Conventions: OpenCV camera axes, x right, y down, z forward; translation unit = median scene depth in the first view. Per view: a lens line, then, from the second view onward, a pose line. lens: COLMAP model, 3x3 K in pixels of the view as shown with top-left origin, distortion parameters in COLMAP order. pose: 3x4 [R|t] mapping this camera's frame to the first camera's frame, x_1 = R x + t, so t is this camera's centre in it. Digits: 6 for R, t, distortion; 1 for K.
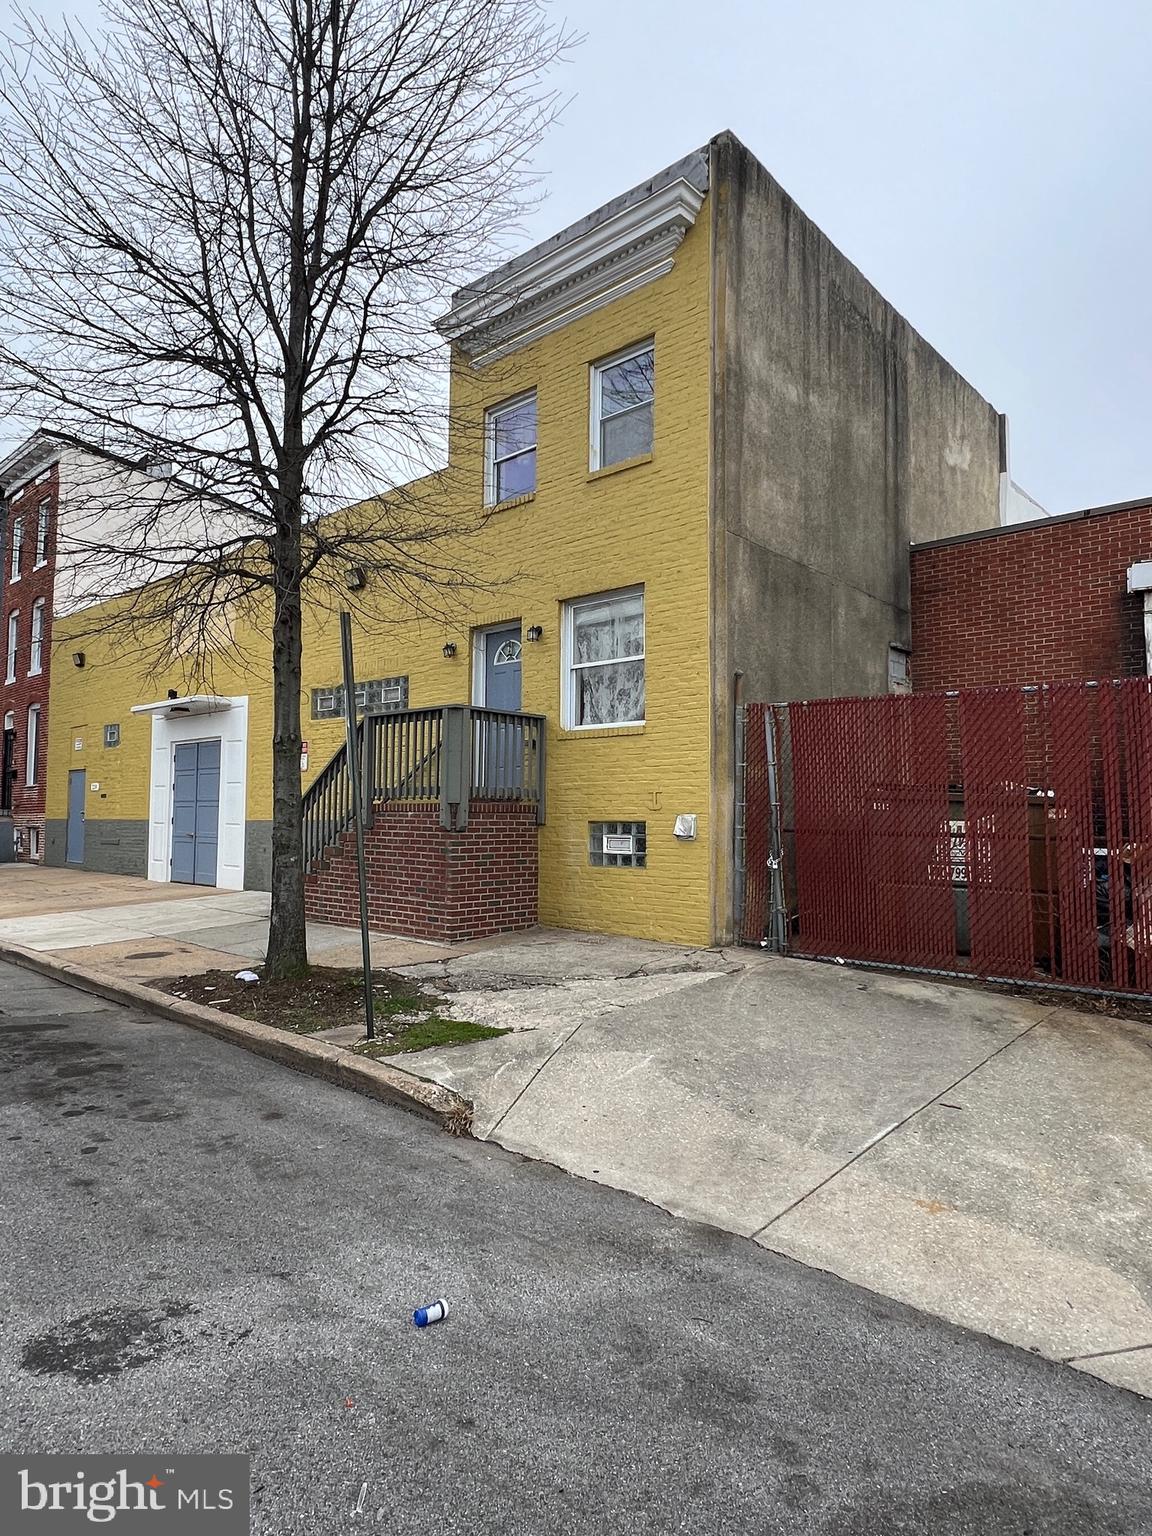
lens RADIAL K [[907.5, 0, 571.2], [0, 907.5, 766.2], [0, 0, 1]] dist [0.001678, -0.003195]
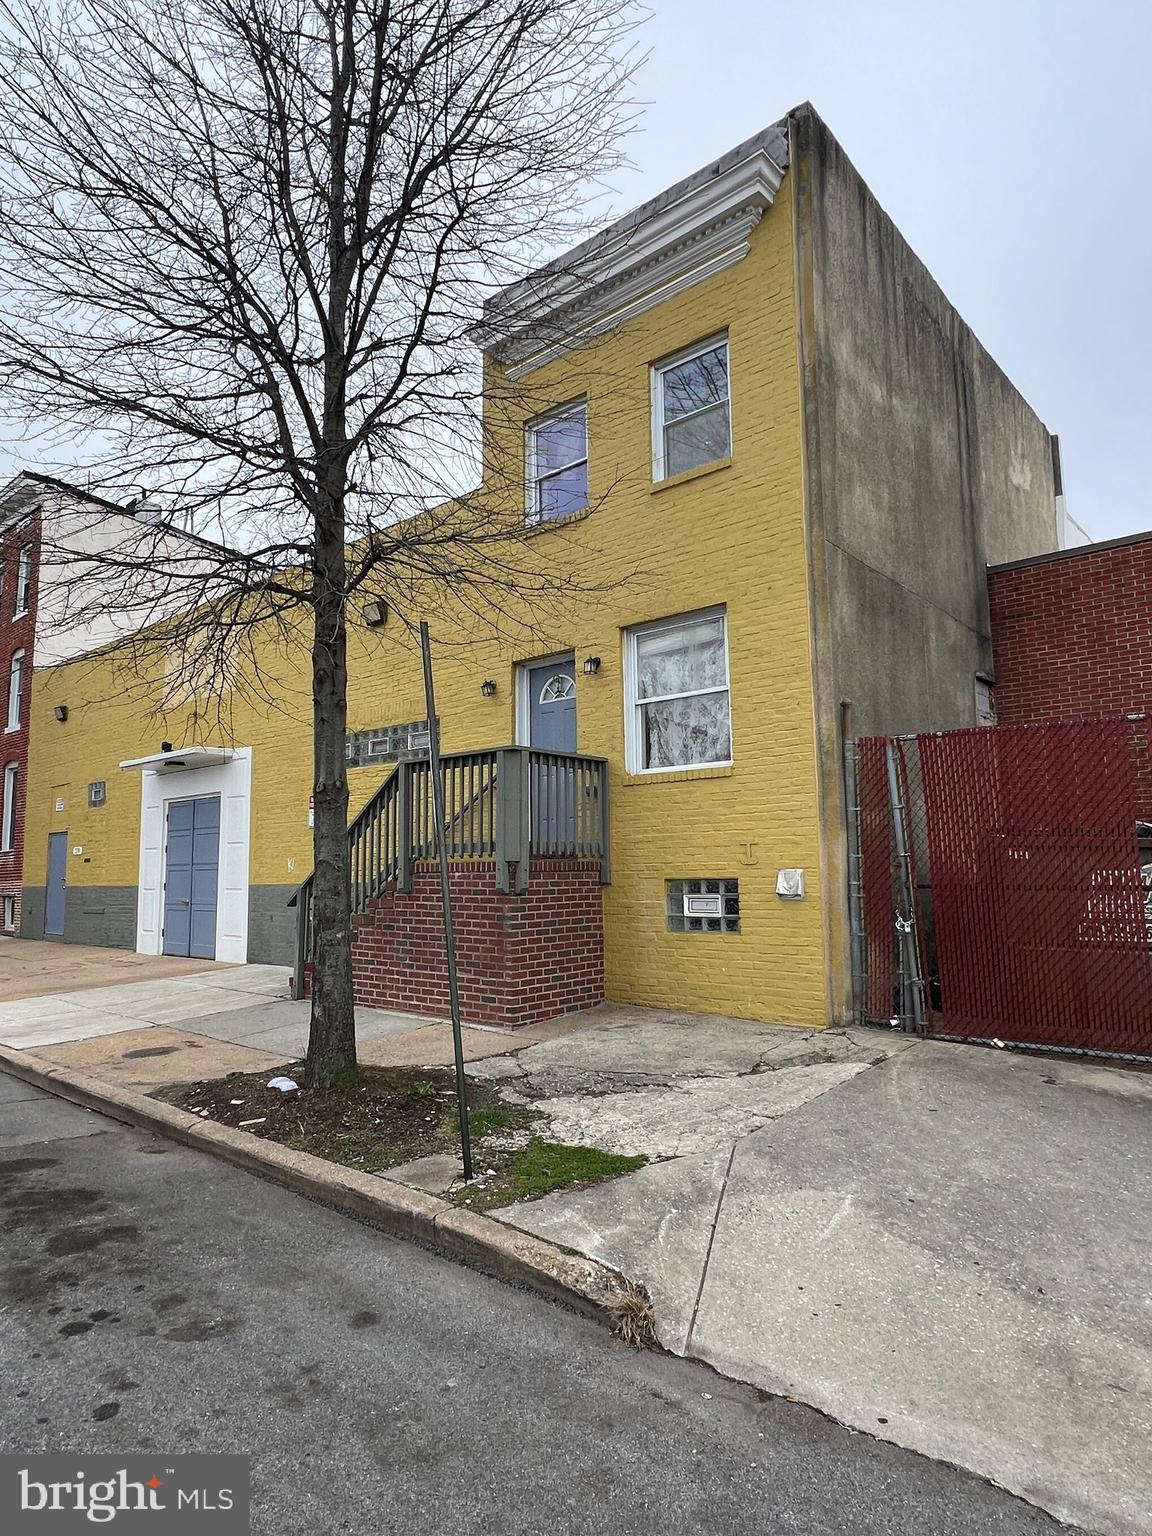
lens RADIAL K [[907.5, 0, 566.7], [0, 907.5, 768.1], [0, 0, 1]] dist [0.001678, -0.003195]
pose [[0.999670, -0.018302, 0.018036, -0.089264], [0.019311, 0.998160, -0.057474, 0.003308], [-0.016951, 0.057804, 0.998184, 0.139403]]
